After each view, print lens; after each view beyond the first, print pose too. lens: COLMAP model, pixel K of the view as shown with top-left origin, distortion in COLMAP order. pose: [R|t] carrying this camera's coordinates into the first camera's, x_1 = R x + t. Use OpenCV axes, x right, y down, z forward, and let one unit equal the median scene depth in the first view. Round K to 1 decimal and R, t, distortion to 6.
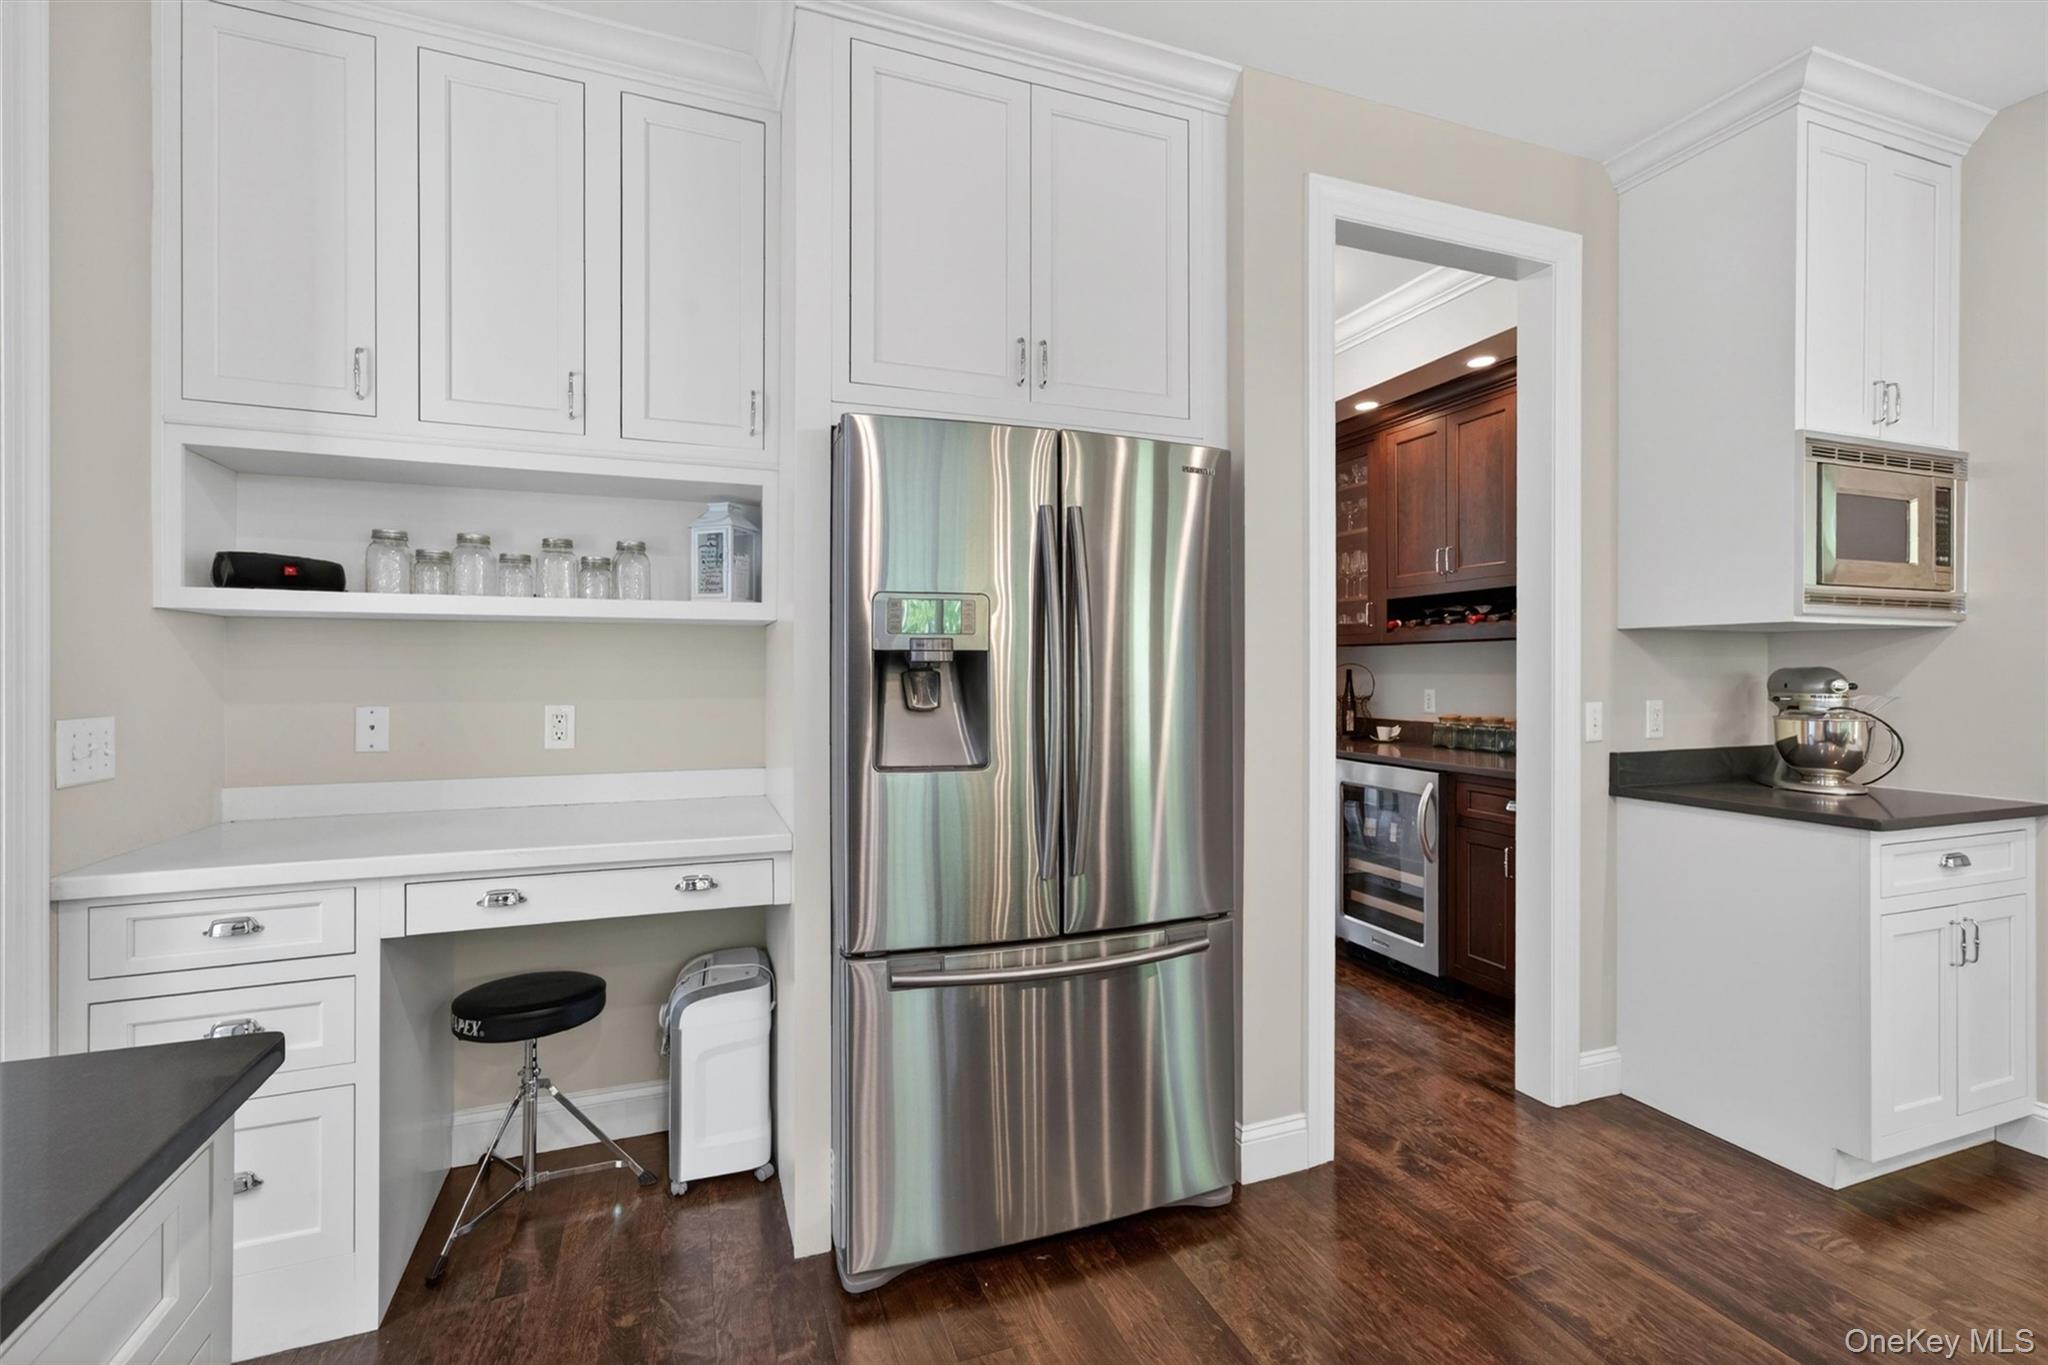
lens RADIAL K [[919.9, 0, 1028.5], [0, 919.9, 669.2], [0, 0, 1]] dist [0.004177, 0.000831]
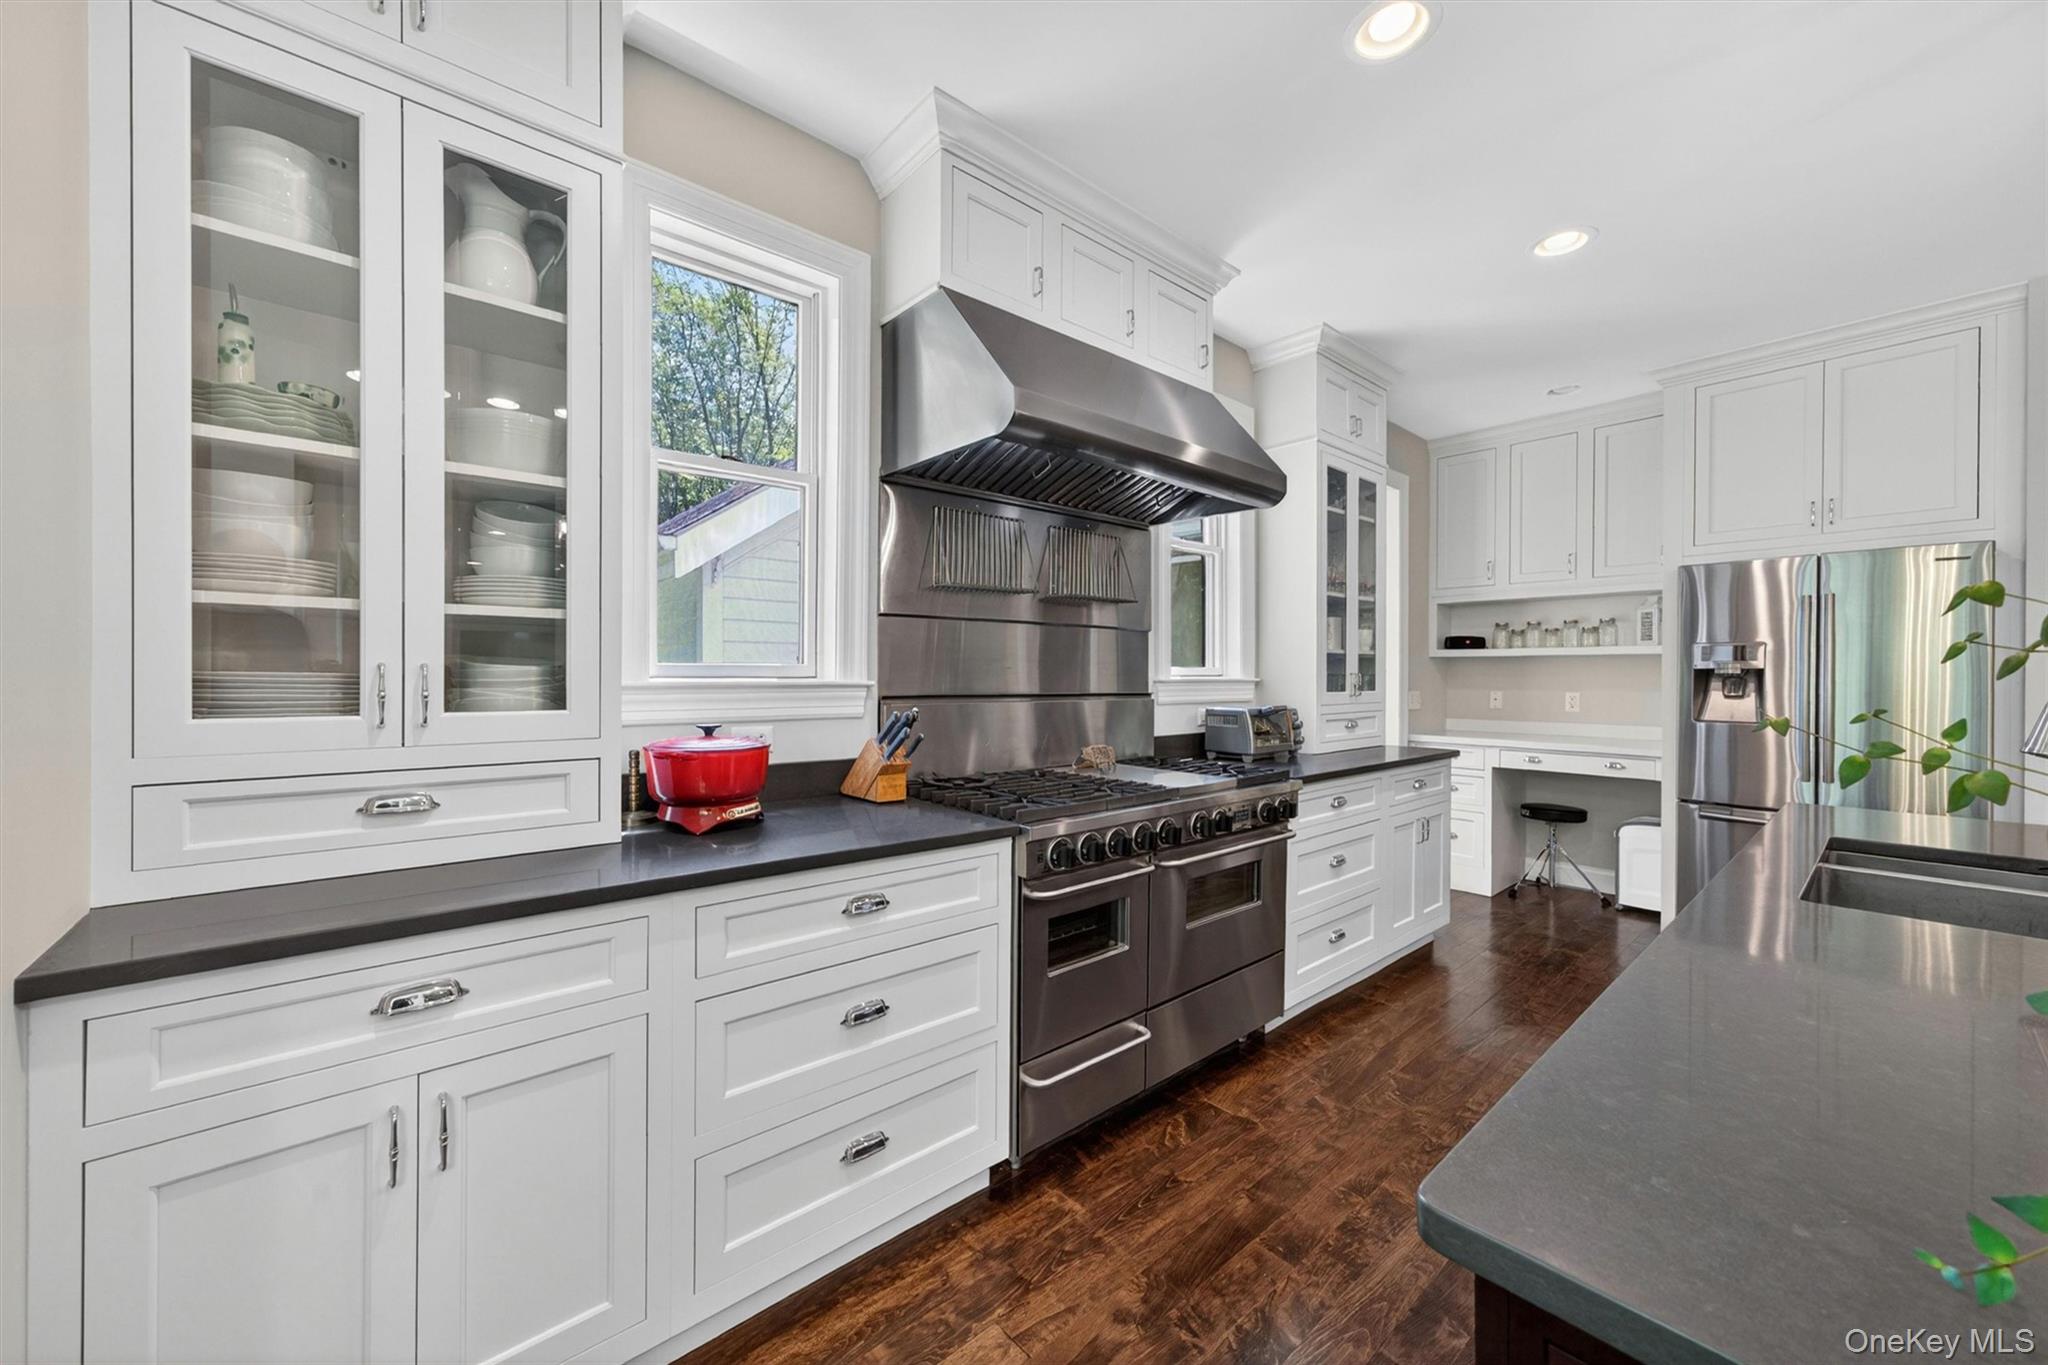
lens RADIAL K [[795.9, 0, 1024.0], [0, 795.9, 682.5], [0, 0, 1]] dist [0.000212, 0.000151]
pose [[0.365226, 0.008879, -0.930877, 0.902684], [-0.004567, 0.999960, 0.007747, 0.005425], [0.930908, 0.001422, 0.365252, -1.070093]]
